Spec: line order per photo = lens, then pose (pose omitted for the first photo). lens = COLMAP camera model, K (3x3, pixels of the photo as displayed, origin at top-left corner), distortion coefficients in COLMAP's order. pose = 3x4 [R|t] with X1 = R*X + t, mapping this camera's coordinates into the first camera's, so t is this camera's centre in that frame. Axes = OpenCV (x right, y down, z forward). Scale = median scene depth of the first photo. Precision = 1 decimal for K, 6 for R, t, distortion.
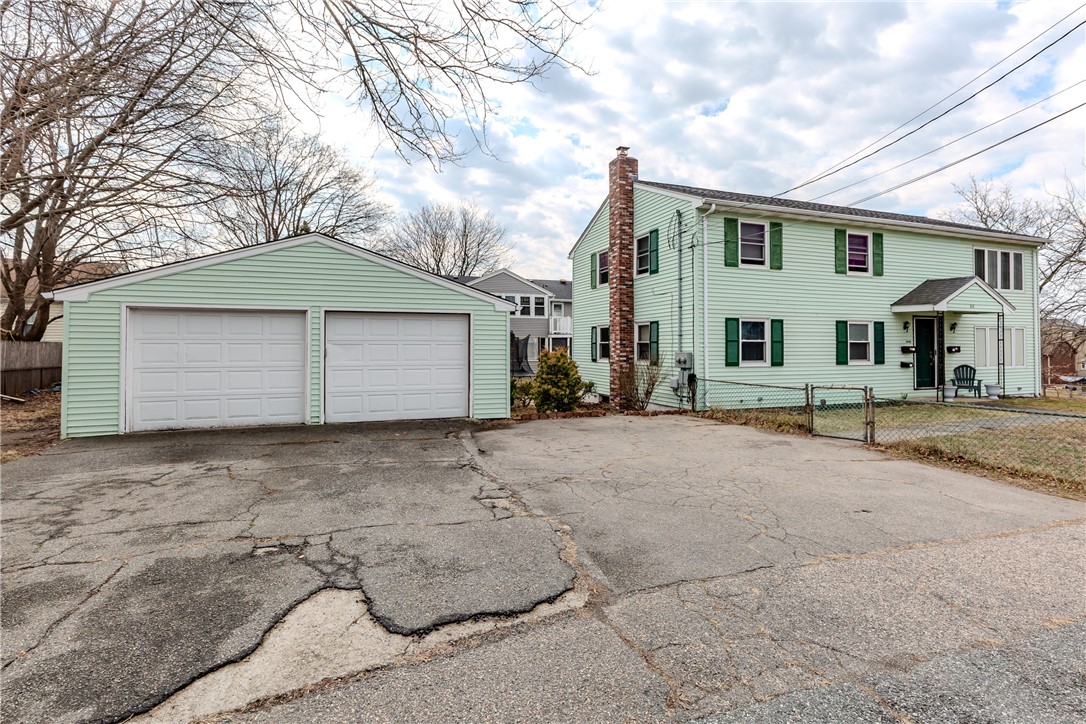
lens RADIAL K [[550.5, 0, 543.4], [0, 550.5, 358.0], [0, 0, 1]] dist [-0.000514, 0.000178]
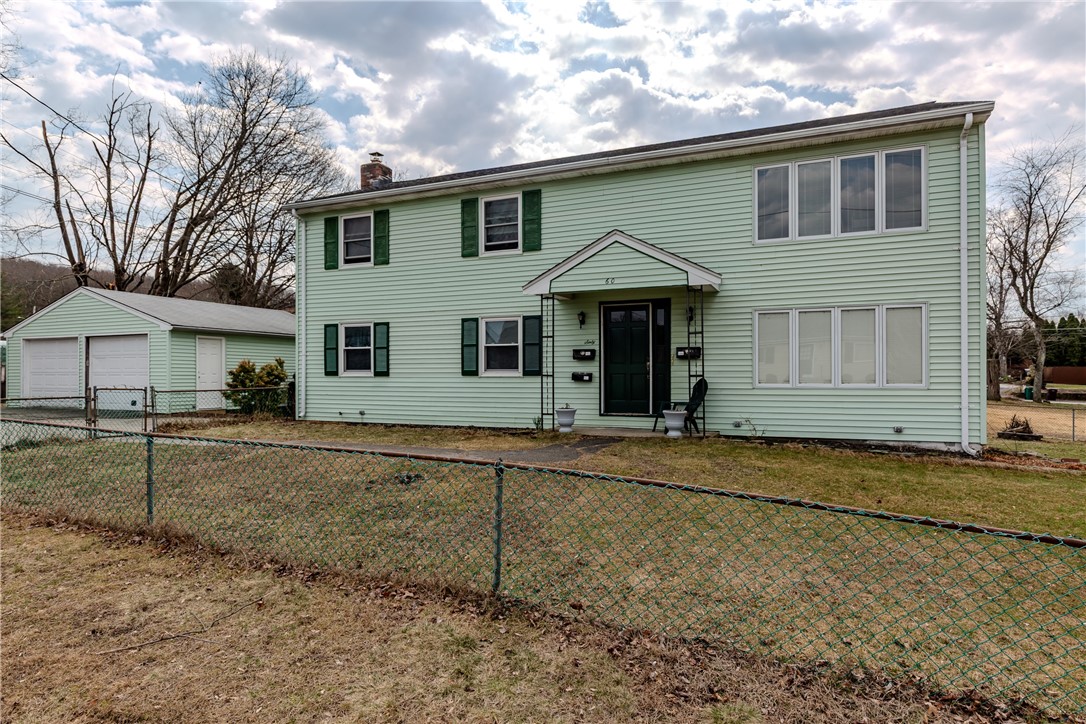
lens RADIAL K [[613.3, 0, 543.4], [0, 613.3, 363.1], [0, 0, 1]] dist [-0.000215, 0.000050]
pose [[0.717066, 0.000513, -0.697005, 1.210154], [0.004004, 0.999980, 0.004855, -0.009410], [0.696993, -0.006272, 0.717050, 0.458674]]
